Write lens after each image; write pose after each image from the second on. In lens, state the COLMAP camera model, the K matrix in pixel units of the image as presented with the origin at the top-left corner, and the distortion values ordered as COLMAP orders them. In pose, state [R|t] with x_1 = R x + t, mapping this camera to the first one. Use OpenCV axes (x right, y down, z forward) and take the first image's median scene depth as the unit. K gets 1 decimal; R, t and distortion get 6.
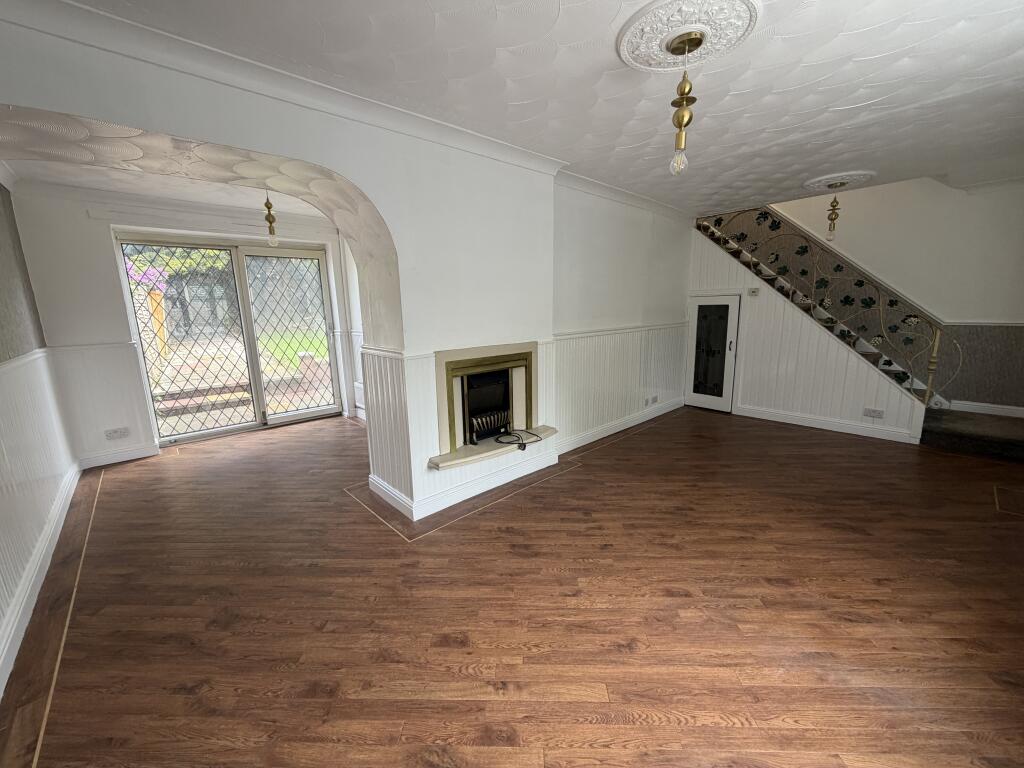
lens RADIAL K [[407.5, 0, 509.4], [0, 407.5, 382.0], [0, 0, 1]] dist [-0.000094, 0.000207]
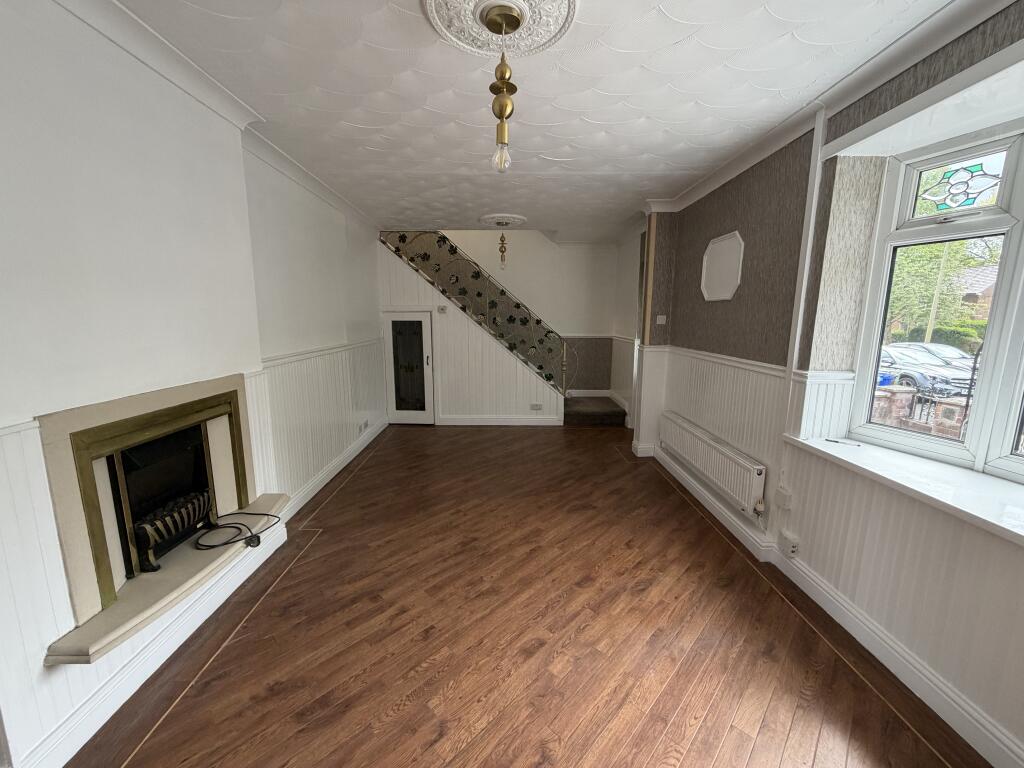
lens RADIAL K [[407.5, 0, 509.9], [0, 407.5, 383.8], [0, 0, 1]] dist [-0.000094, 0.000207]
pose [[0.669887, -0.098838, 0.735855, -0.143457], [0.119156, 0.992565, 0.024846, -0.053258], [-0.732839, 0.071038, 0.676683, 0.258600]]
